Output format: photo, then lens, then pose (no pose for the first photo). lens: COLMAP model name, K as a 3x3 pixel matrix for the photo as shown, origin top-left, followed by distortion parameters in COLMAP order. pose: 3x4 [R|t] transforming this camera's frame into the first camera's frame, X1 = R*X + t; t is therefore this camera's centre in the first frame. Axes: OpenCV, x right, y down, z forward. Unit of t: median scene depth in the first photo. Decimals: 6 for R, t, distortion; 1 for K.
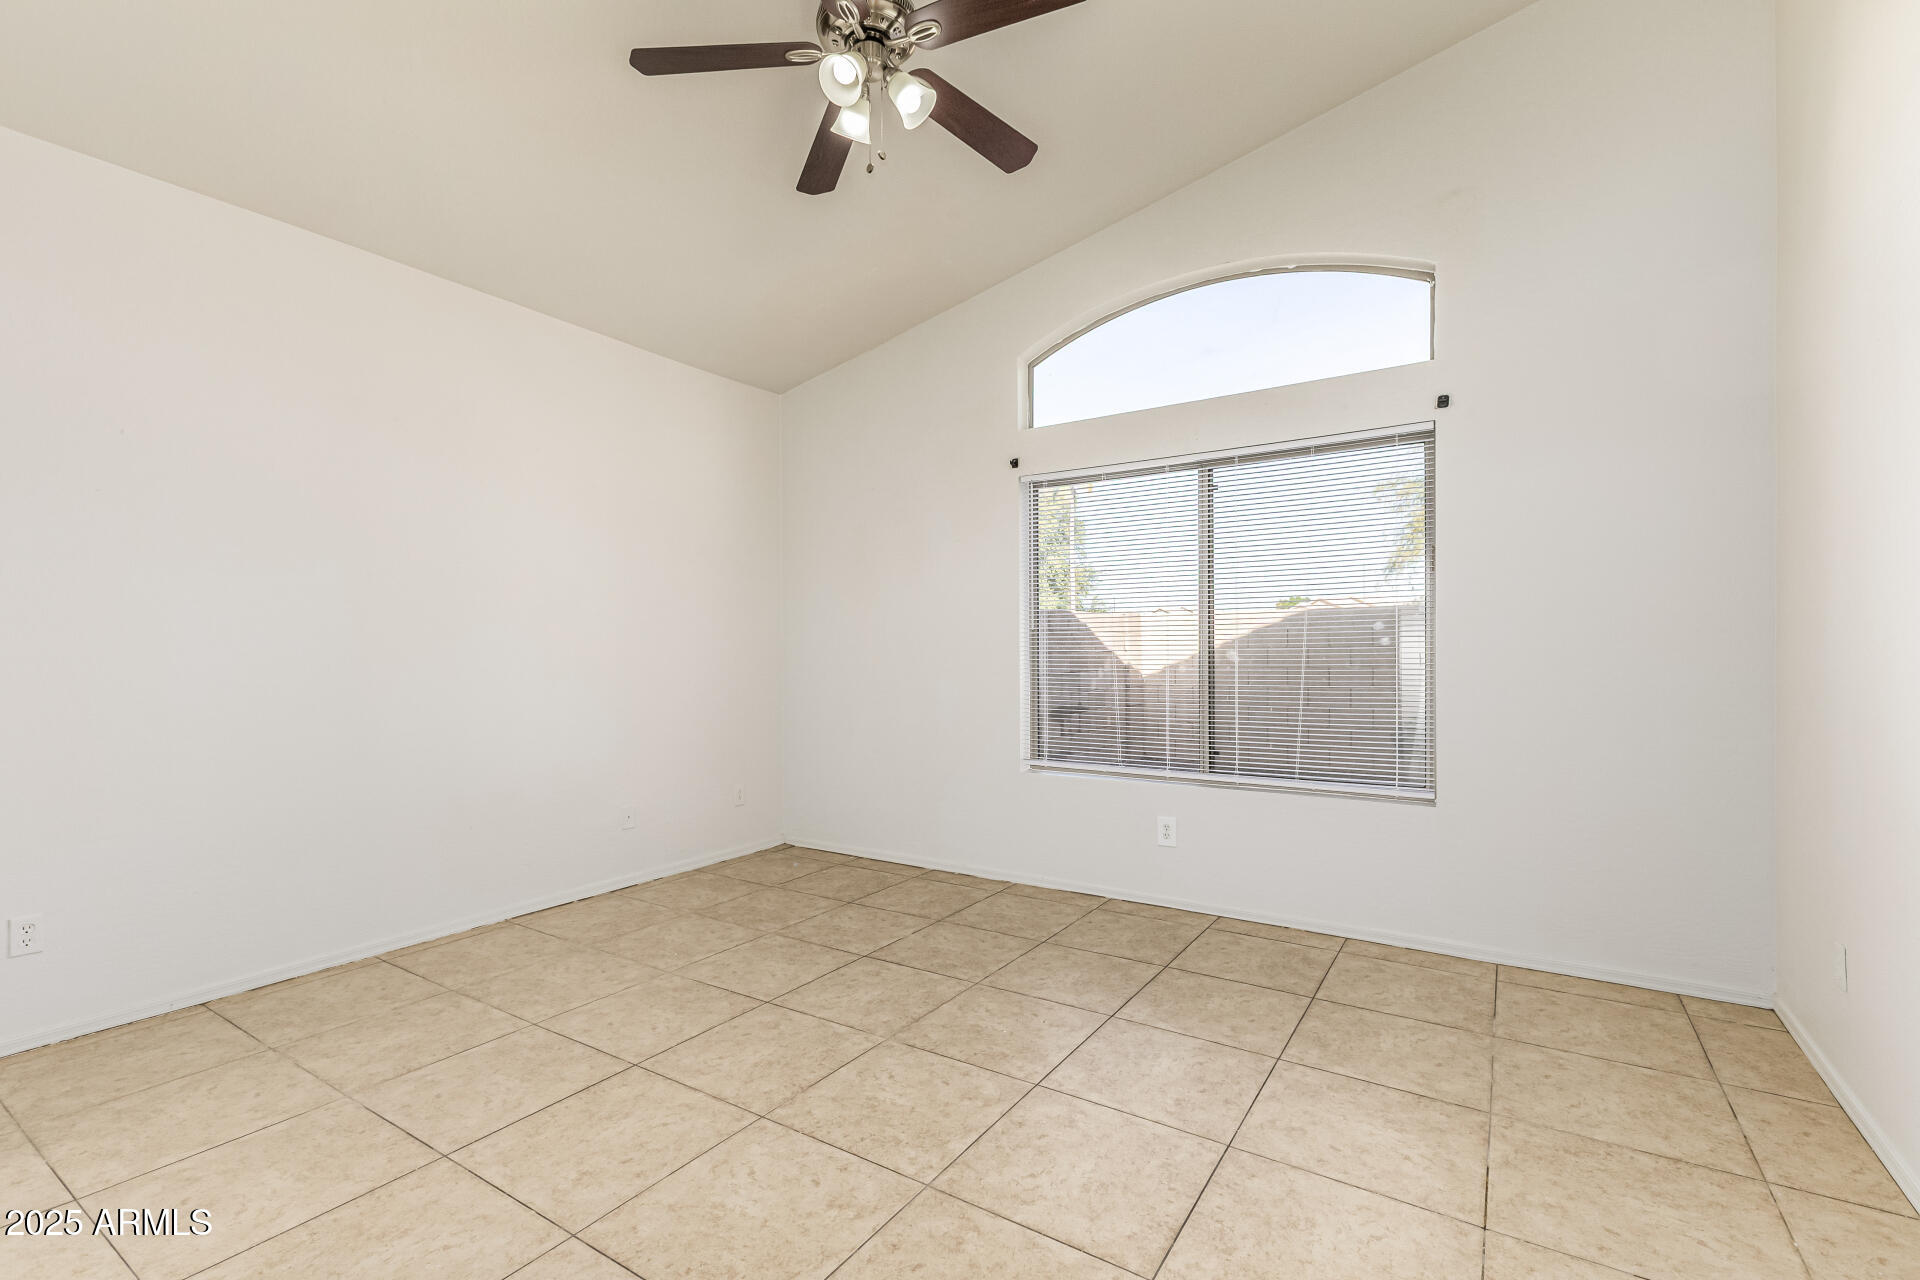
lens RADIAL K [[842.4, 0, 970.2], [0, 842.4, 633.4], [0, 0, 1]] dist [0.010715, -0.000304]
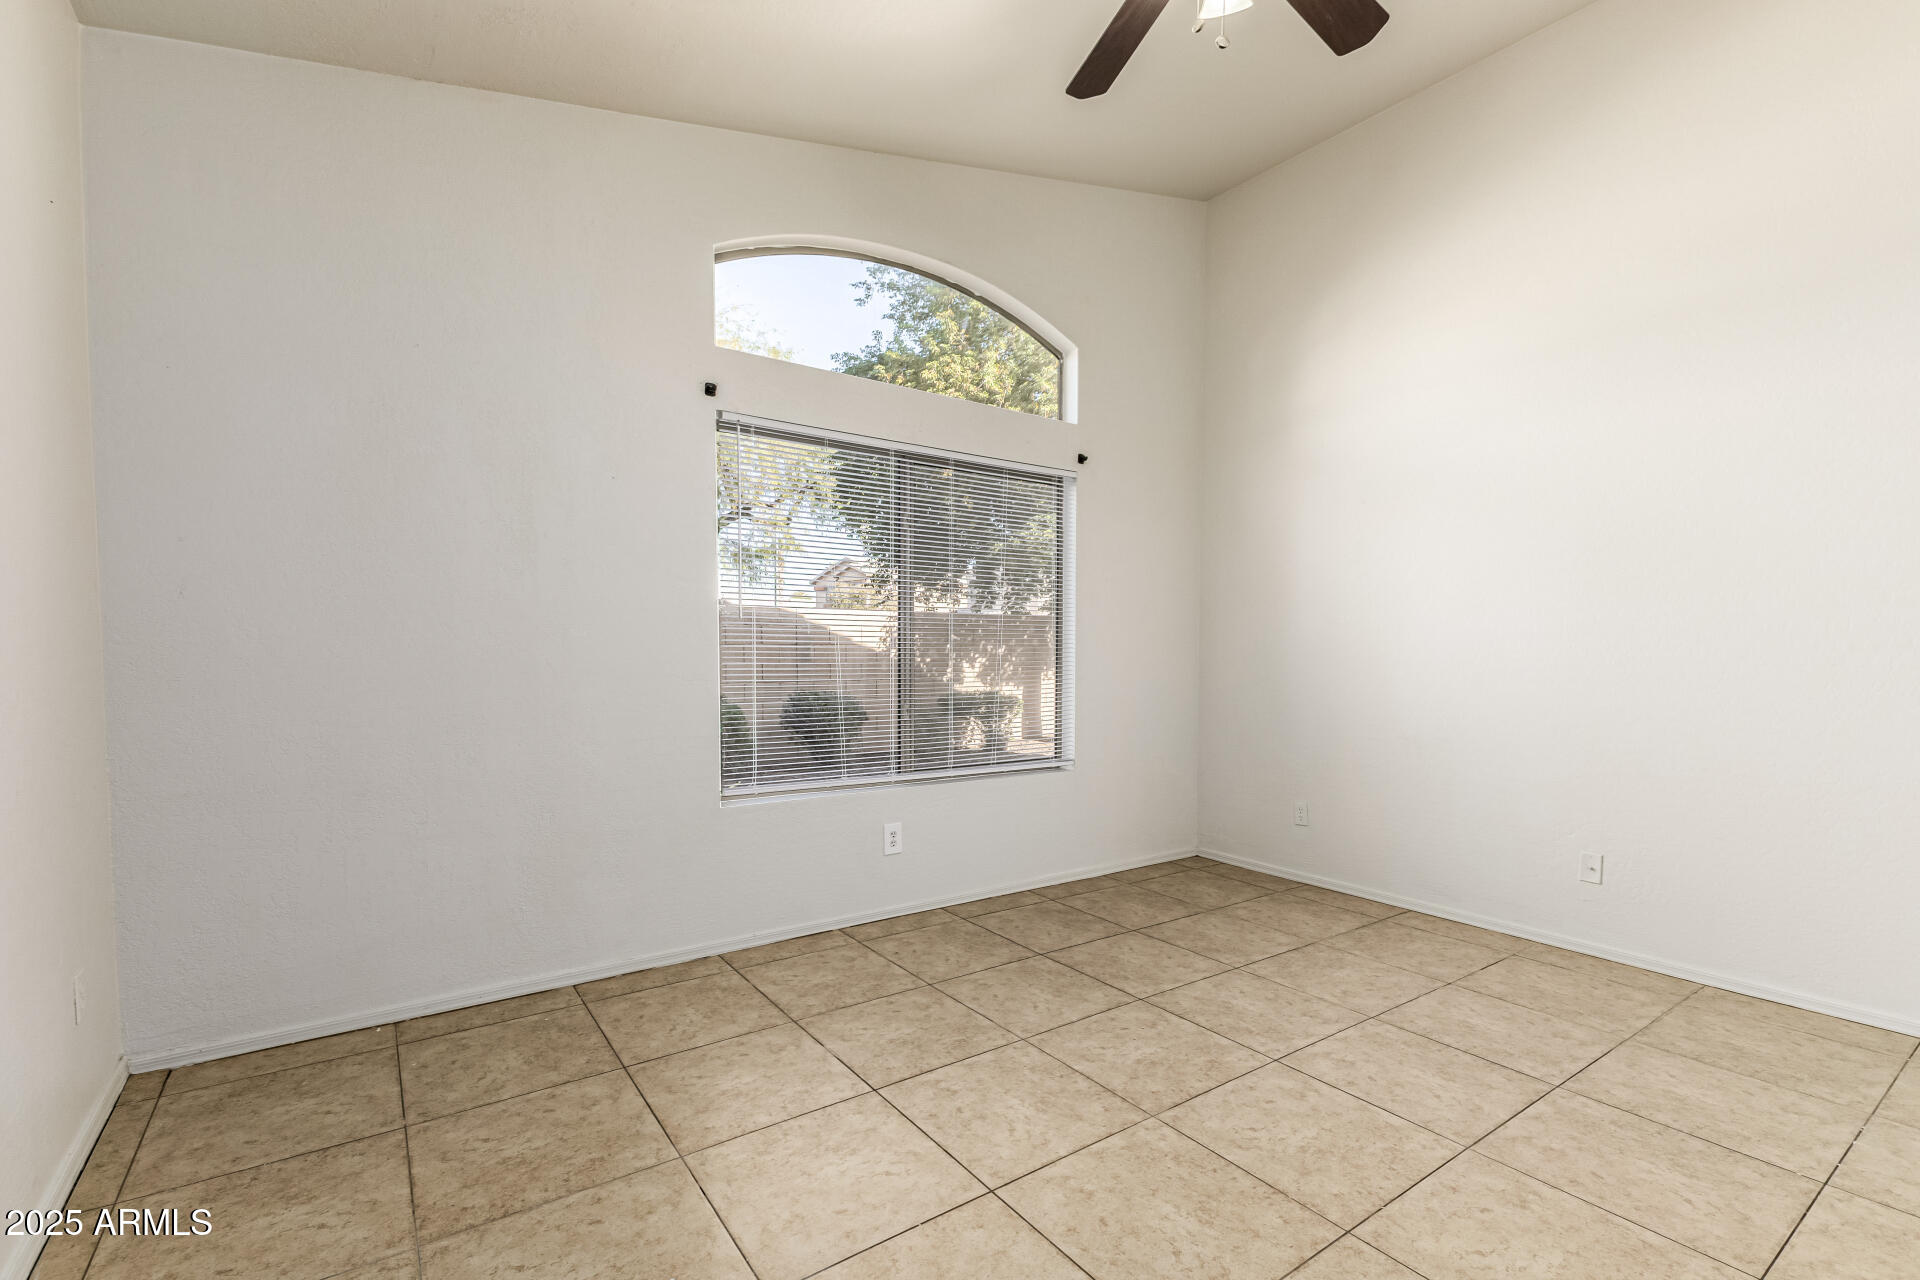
lens RADIAL K [[842.4, 0, 961.7], [0, 842.4, 655.5], [0, 0, 1]] dist [0.010715, -0.000304]
pose [[0.377365, 0.005152, 0.926050, -0.919379], [-0.026246, 0.999642, 0.005134, 0.035074], [-0.925693, -0.026242, 0.377365, 0.867142]]
